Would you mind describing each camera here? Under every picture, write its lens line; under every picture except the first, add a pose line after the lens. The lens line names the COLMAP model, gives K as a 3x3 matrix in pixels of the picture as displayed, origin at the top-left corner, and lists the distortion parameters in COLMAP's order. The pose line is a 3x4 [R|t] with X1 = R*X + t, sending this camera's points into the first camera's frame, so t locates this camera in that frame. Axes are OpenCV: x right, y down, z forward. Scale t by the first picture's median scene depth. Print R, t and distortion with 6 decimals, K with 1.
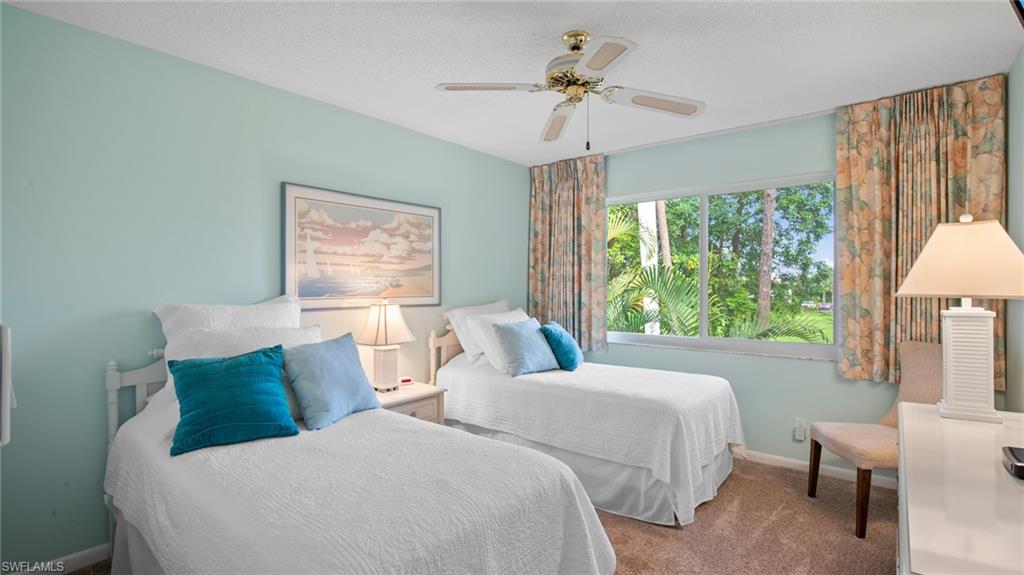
lens RADIAL K [[472.1, 0, 513.1], [0, 472.1, 280.2], [0, 0, 1]] dist [-0.020093, 0.000649]
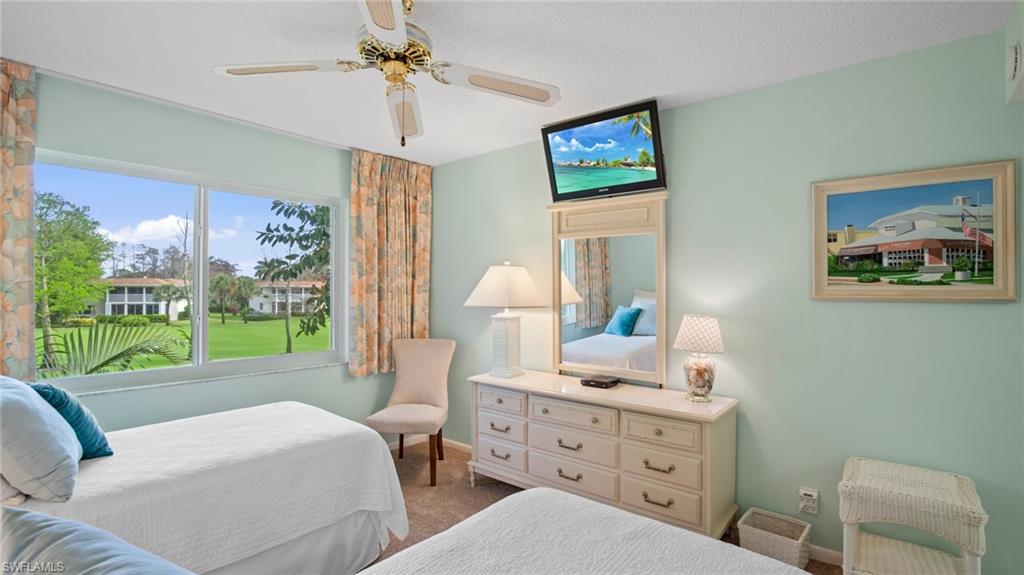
lens RADIAL K [[471.3, 0, 518.0], [0, 471.3, 288.7], [0, 0, 1]] dist [-0.027972, 0.000545]
pose [[-0.004451, 0.001140, 0.999989, -0.550692], [-0.020413, 0.999791, -0.001231, -0.022947], [-0.999782, -0.020418, -0.004427, 0.653053]]
